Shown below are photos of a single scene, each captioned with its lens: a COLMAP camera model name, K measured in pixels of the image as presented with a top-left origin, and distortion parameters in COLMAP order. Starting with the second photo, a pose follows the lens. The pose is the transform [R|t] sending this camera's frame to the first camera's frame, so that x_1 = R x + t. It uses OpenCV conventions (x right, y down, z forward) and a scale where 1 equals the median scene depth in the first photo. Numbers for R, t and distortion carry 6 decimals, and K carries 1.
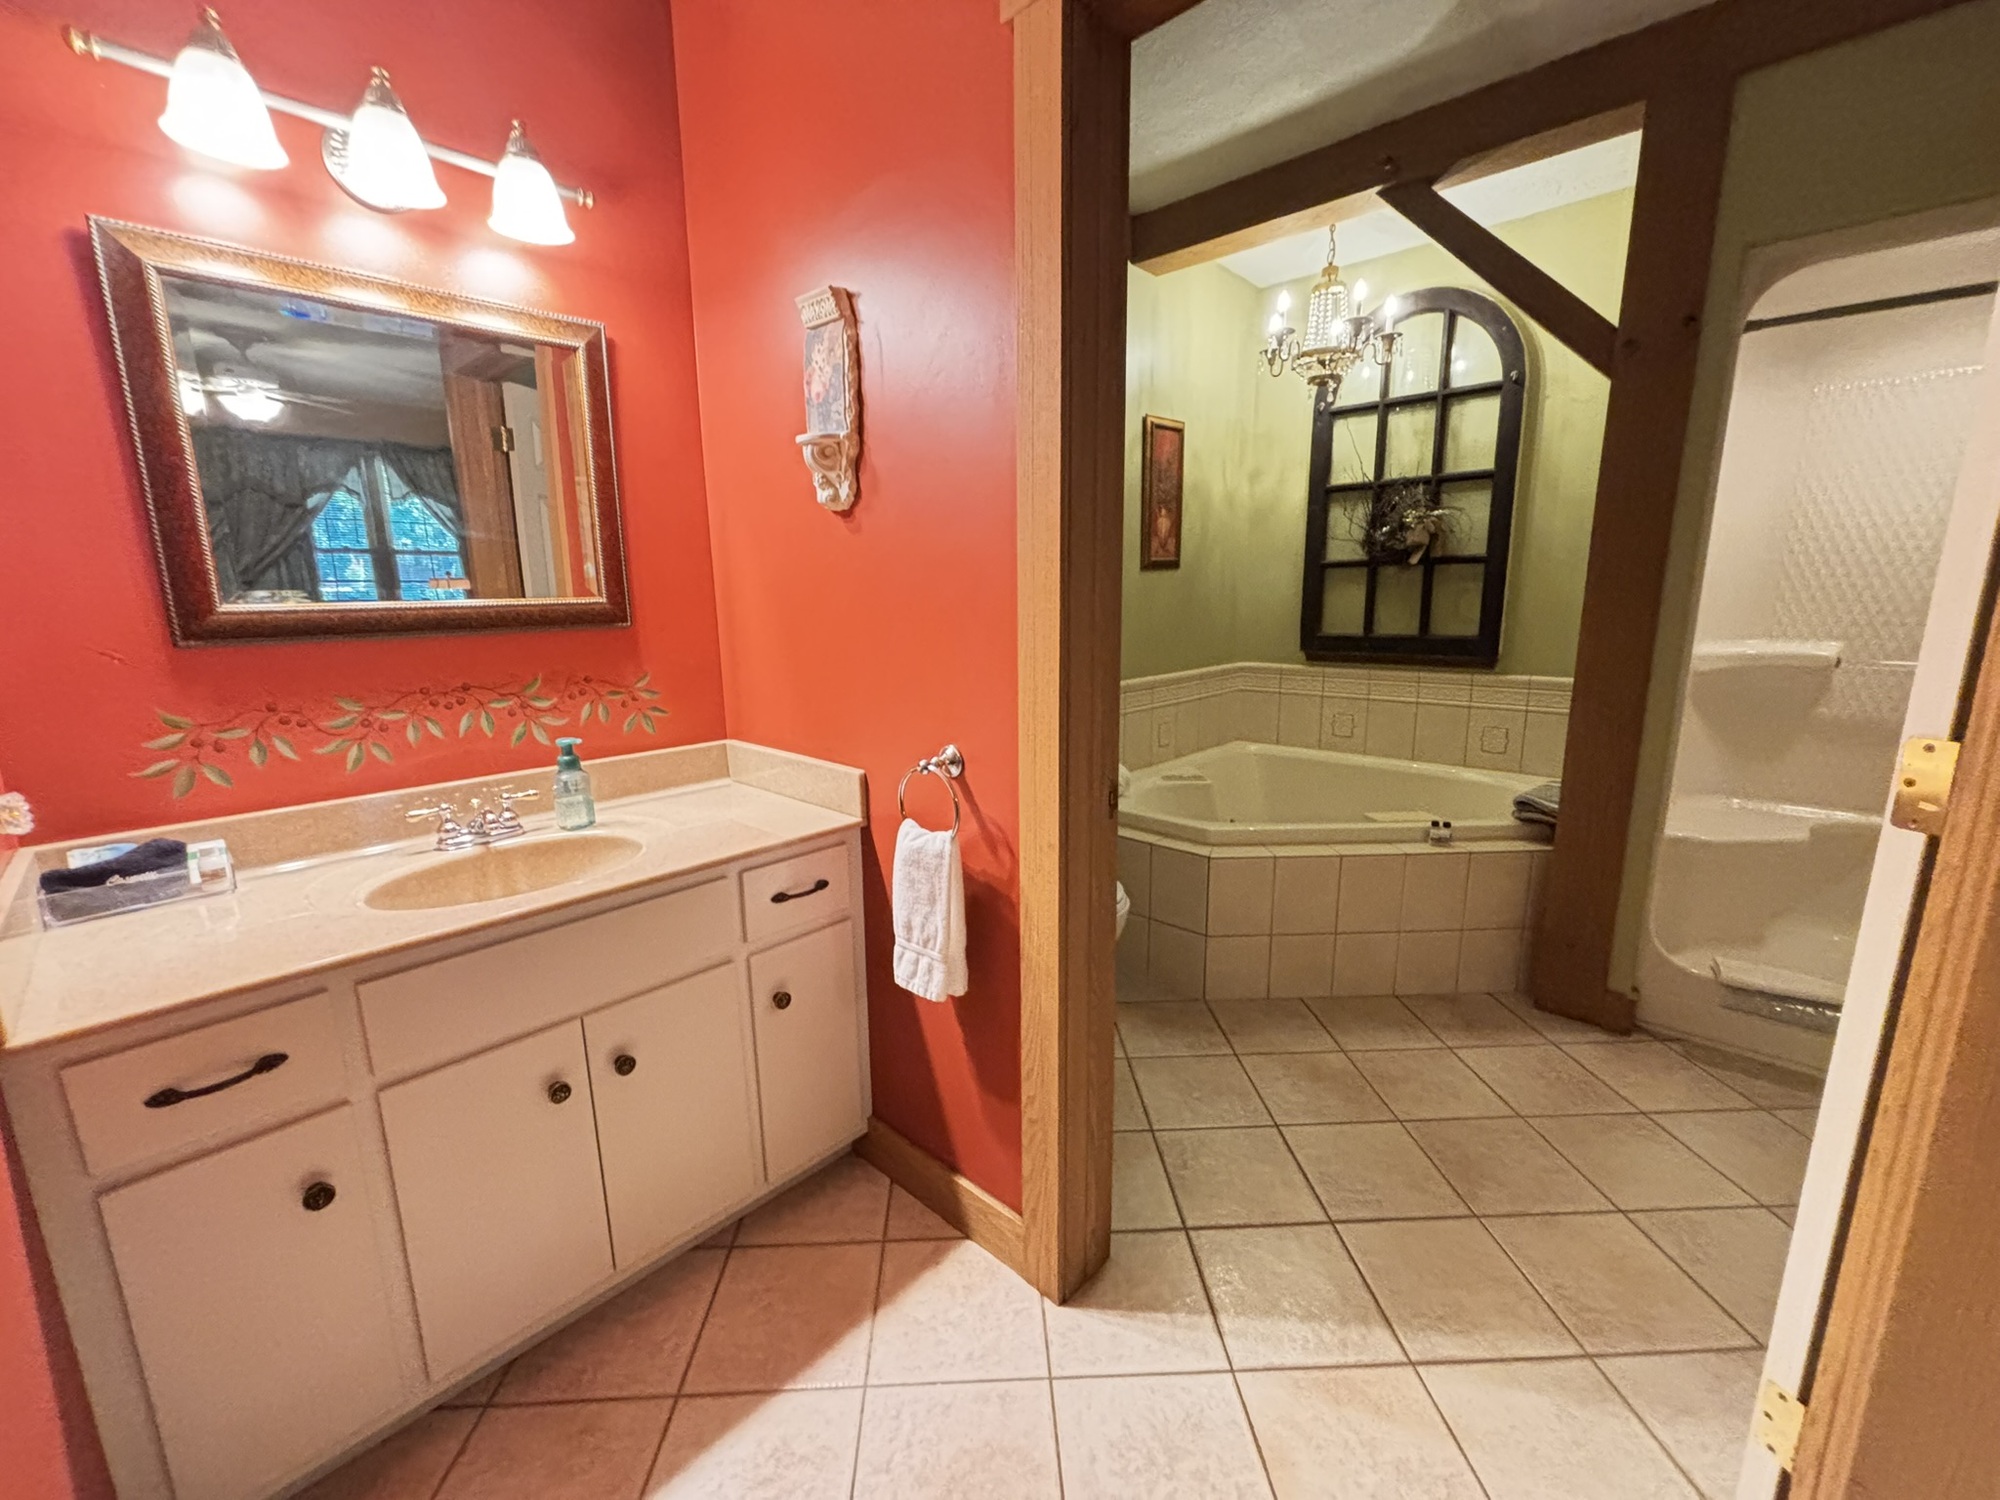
lens RADIAL K [[800.6, 0, 997.3], [0, 800.6, 750.7], [0, 0, 1]] dist [0.000339, -0.000316]
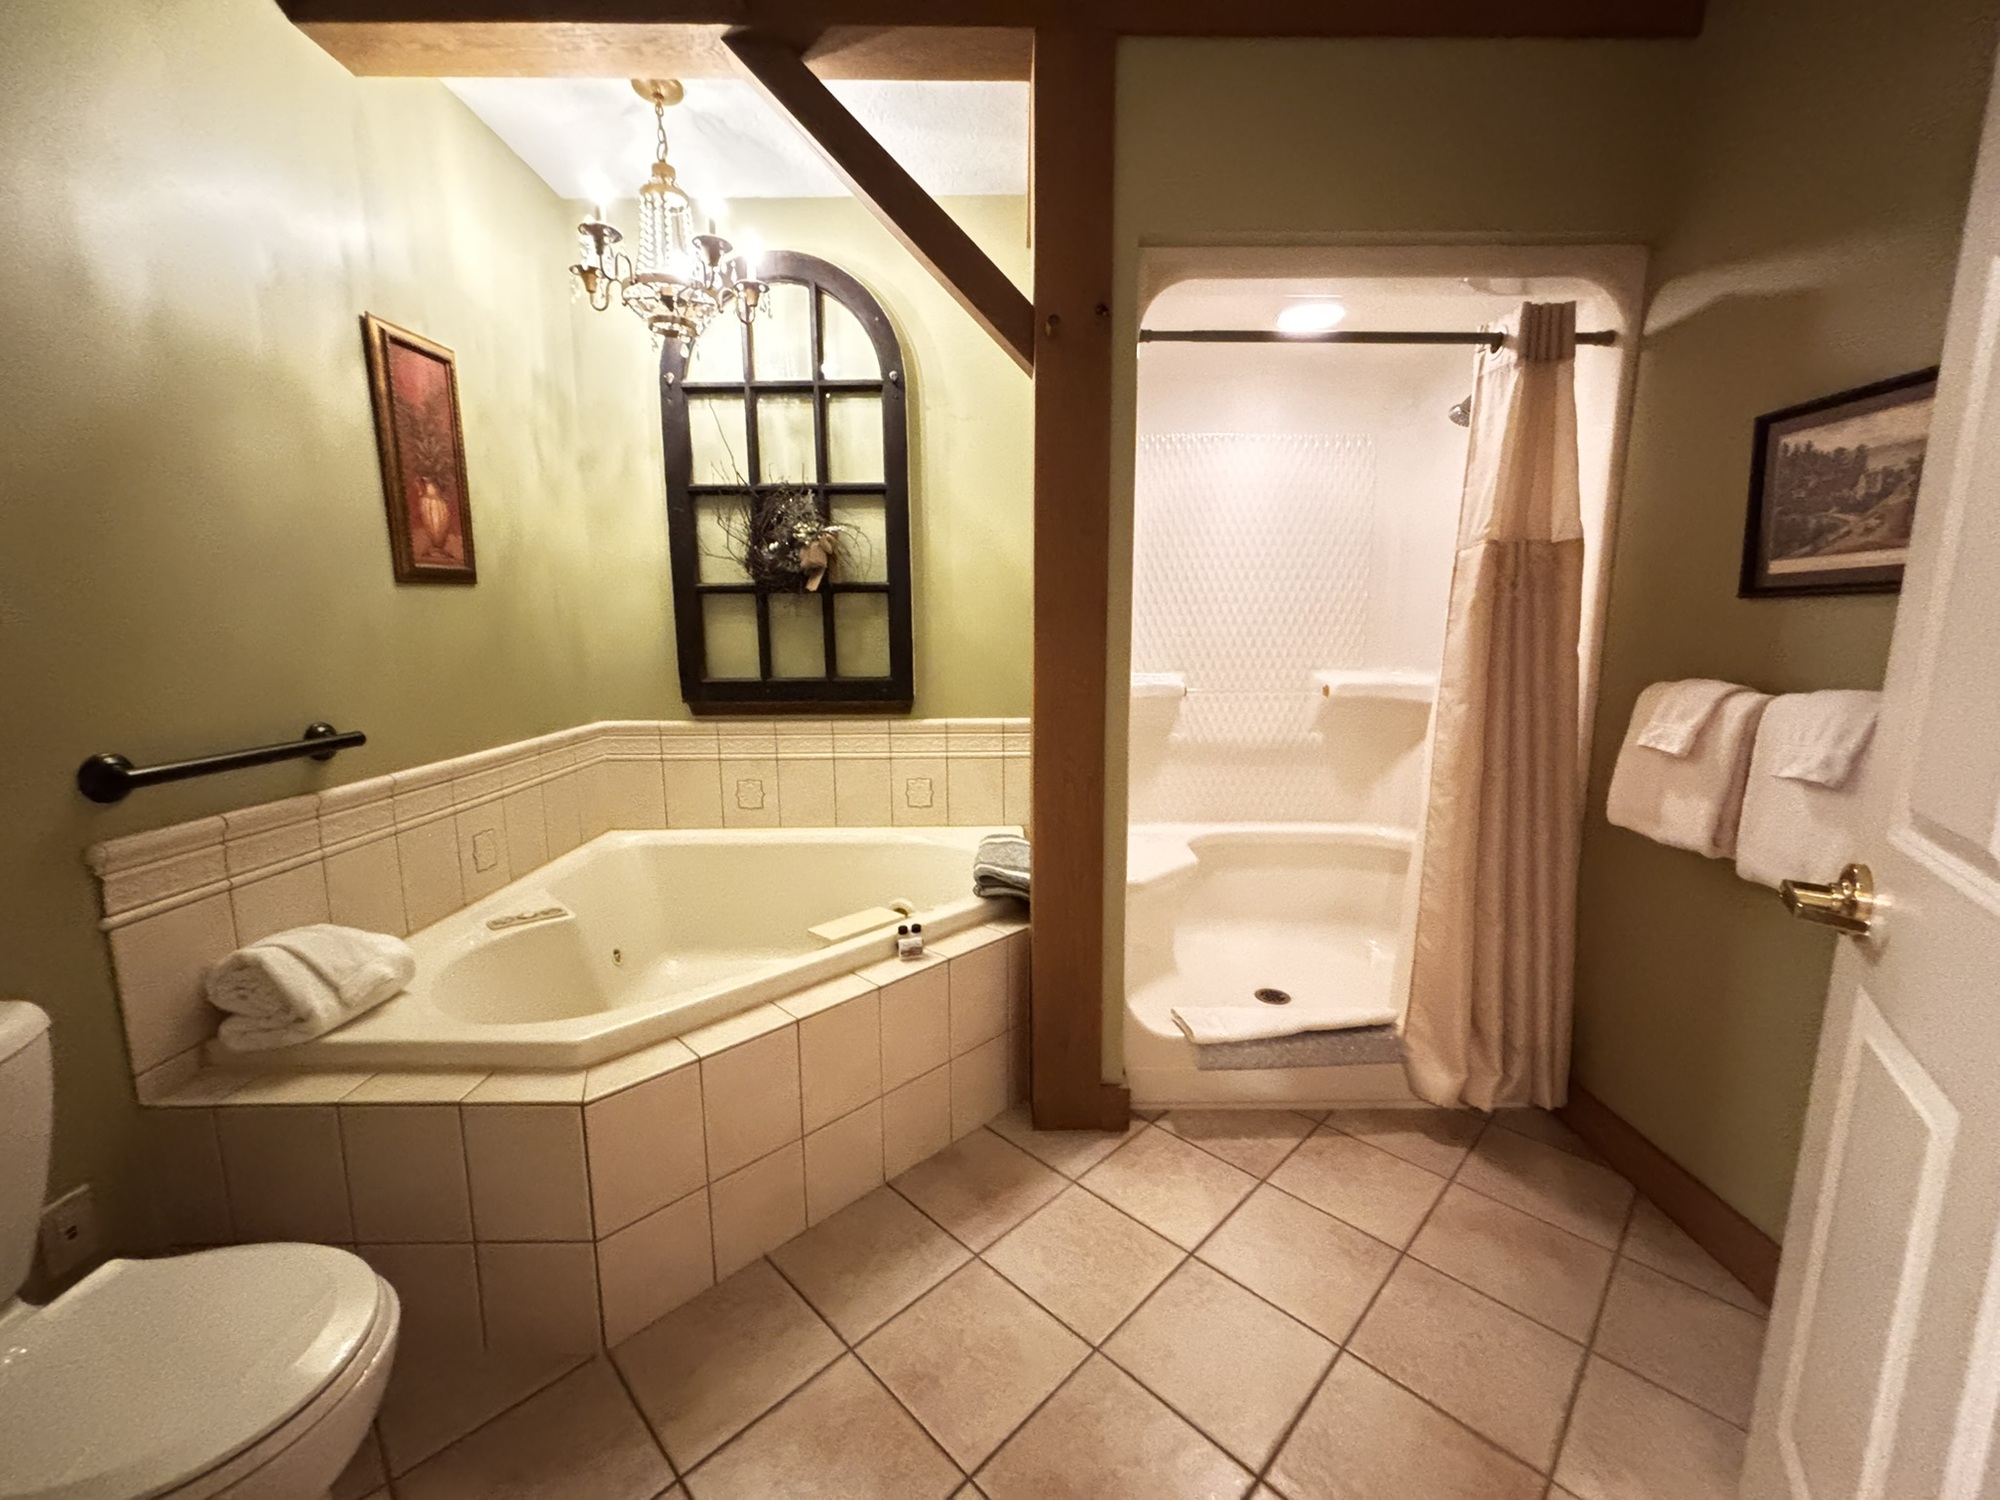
lens RADIAL K [[800.6, 0, 997.3], [0, 800.6, 750.7], [0, 0, 1]] dist [0.000339, -0.000316]
pose [[0.728716, -0.097049, 0.677904, 0.096052], [0.126567, 0.991940, 0.005953, -0.055801], [-0.673018, 0.081462, 0.735126, 0.302804]]
